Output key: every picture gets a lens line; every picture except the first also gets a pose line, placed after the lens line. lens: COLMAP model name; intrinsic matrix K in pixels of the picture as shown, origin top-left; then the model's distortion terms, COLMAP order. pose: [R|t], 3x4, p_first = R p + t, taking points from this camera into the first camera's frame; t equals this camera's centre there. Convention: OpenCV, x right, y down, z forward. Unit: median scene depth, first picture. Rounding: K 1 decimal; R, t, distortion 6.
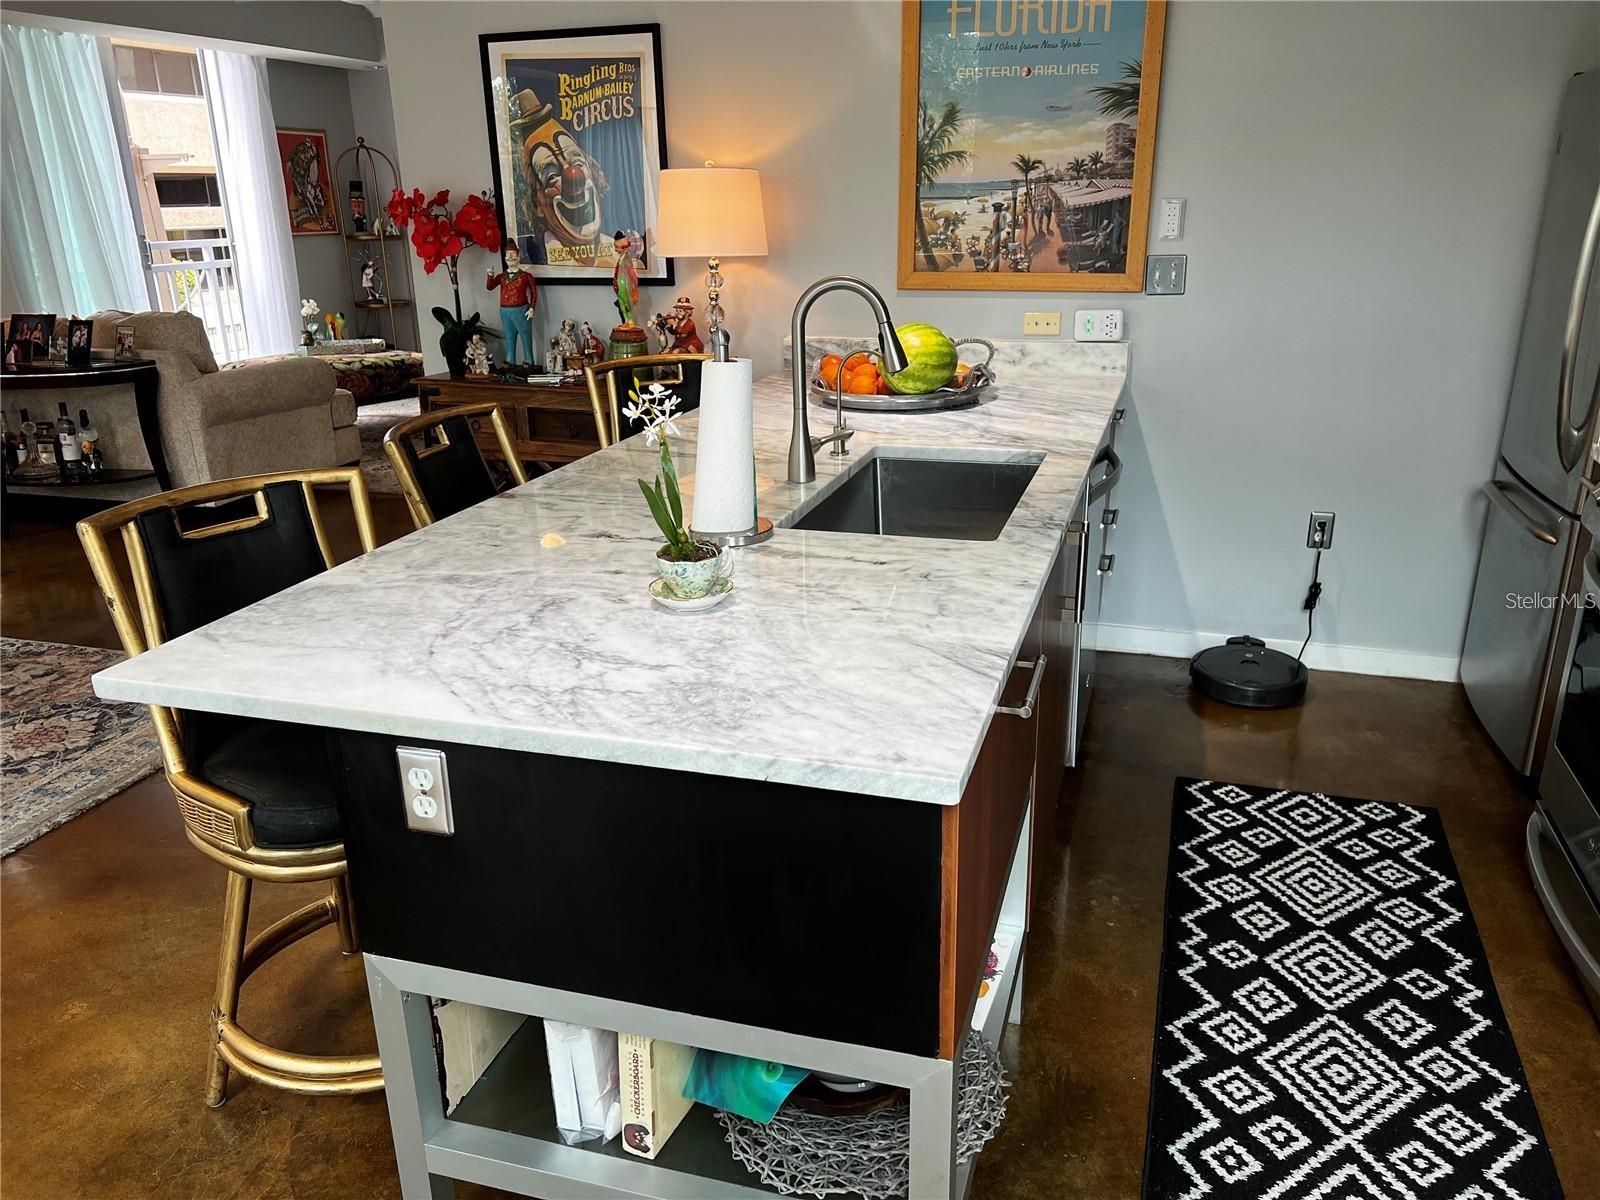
lens RADIAL K [[1198.2, 0, 808.8], [0, 1198.2, 603.7], [0, 0, 1]] dist [0.064787, -0.074630]
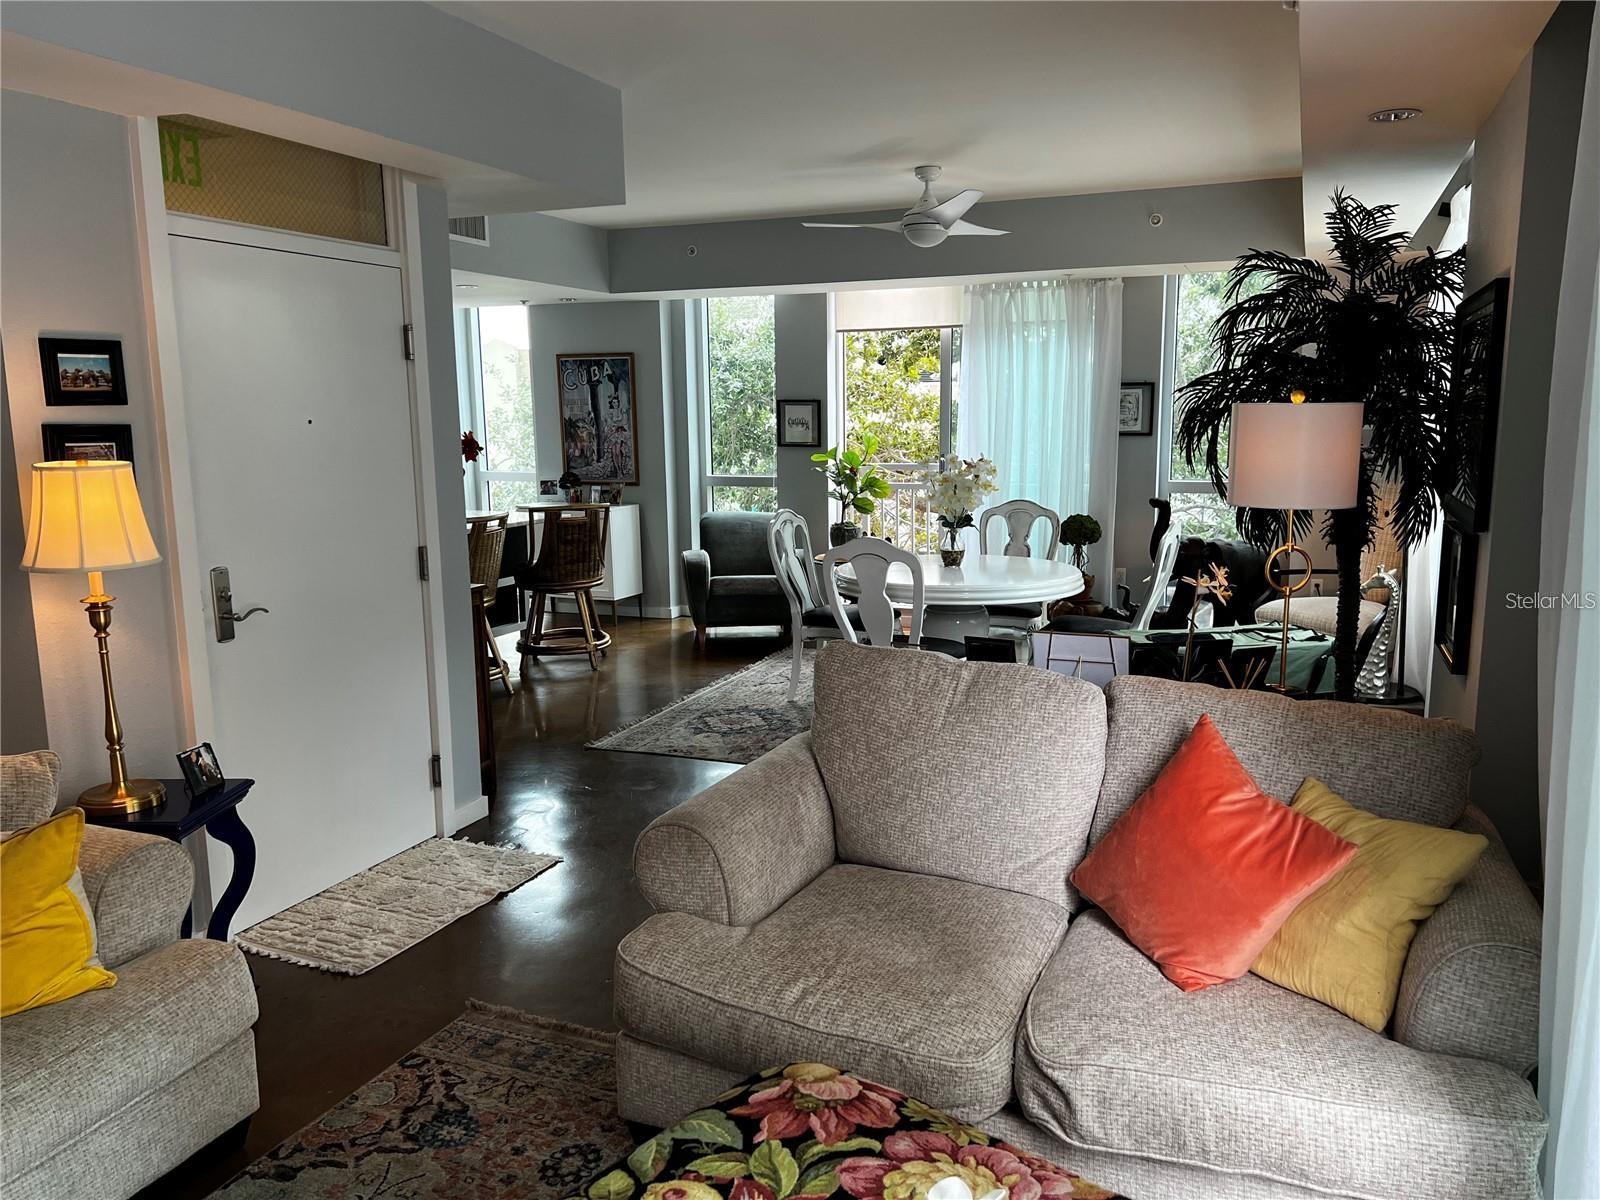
lens RADIAL K [[1198.2, 0, 807.2], [0, 1198.2, 598.5], [0, 0, 1]] dist [0.064787, -0.074630]
pose [[-0.995556, 0.011871, 0.093425, -0.836989], [0.054740, 0.880180, 0.471474, -0.794316], [-0.076634, 0.474492, -0.876918, 2.254378]]
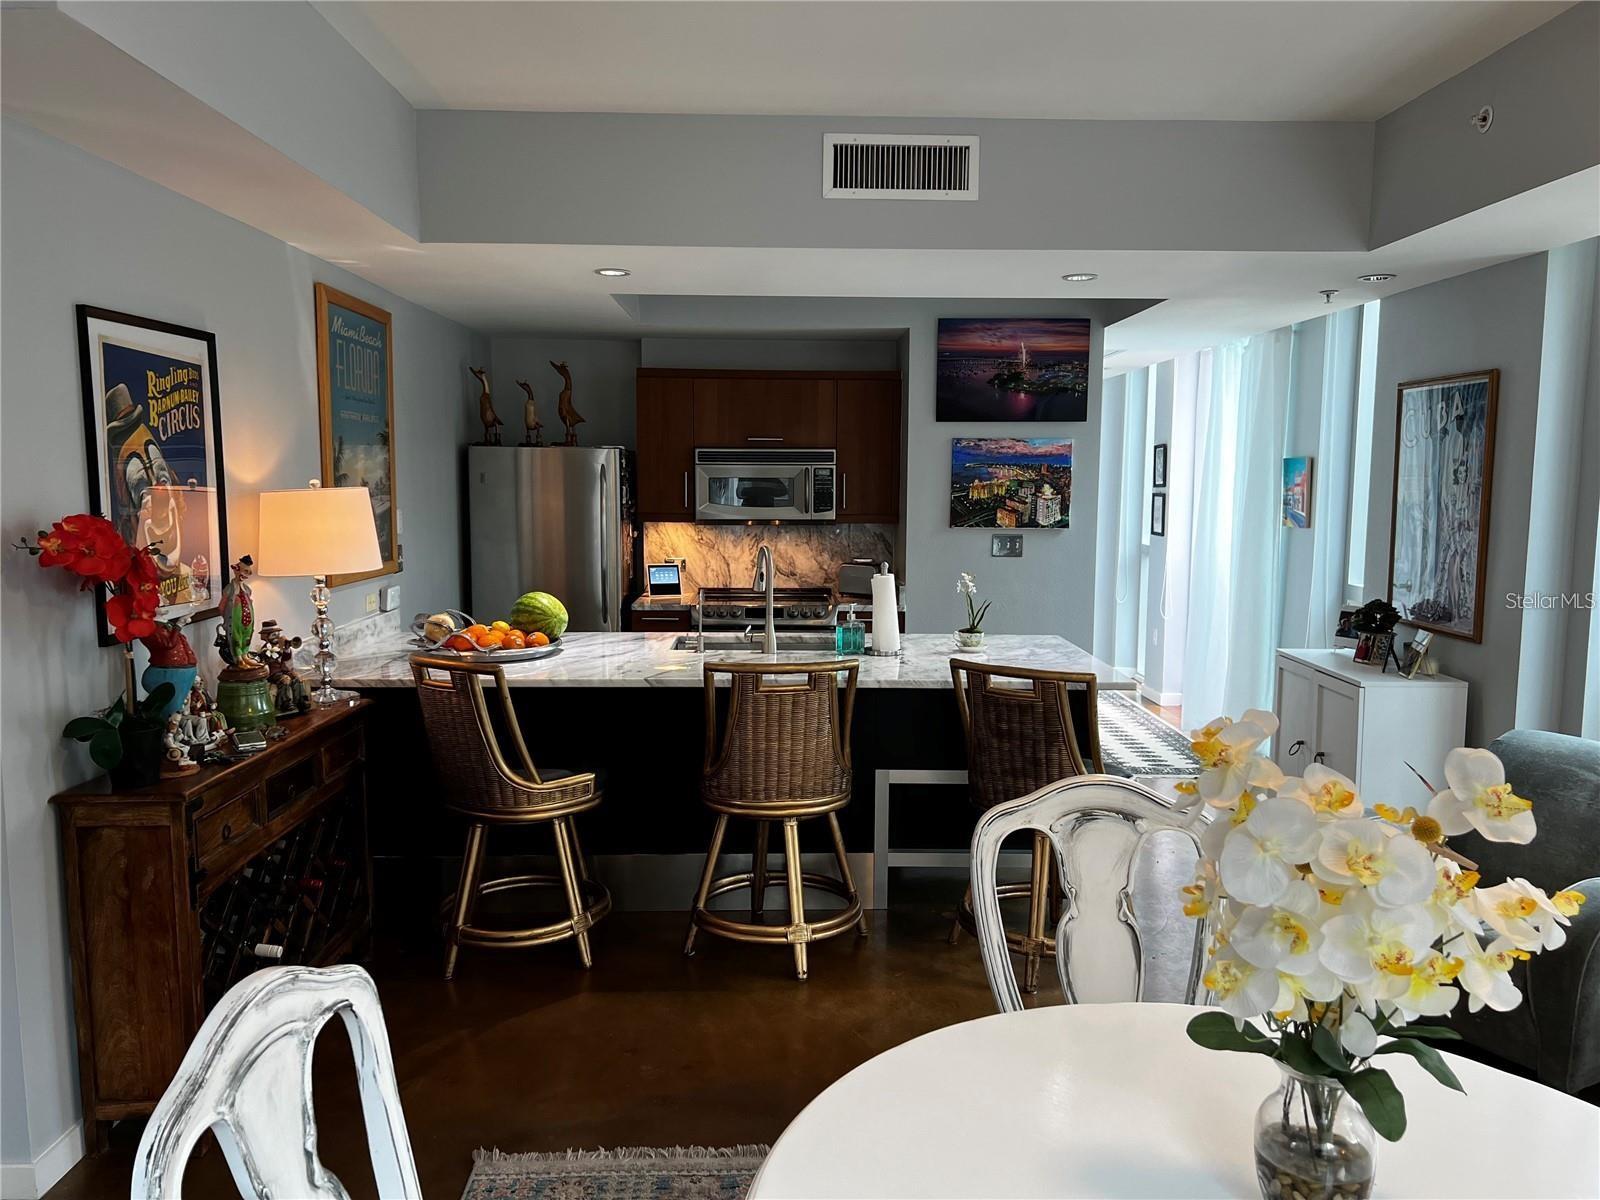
lens RADIAL K [[1198.2, 0, 803.2], [0, 1198.2, 611.9], [0, 0, 1]] dist [0.064787, -0.074630]
pose [[-0.313056, -0.097757, 0.944690, -1.169121], [0.309478, 0.929897, 0.198782, -0.342152], [-0.897897, 0.354590, -0.260856, 0.946413]]
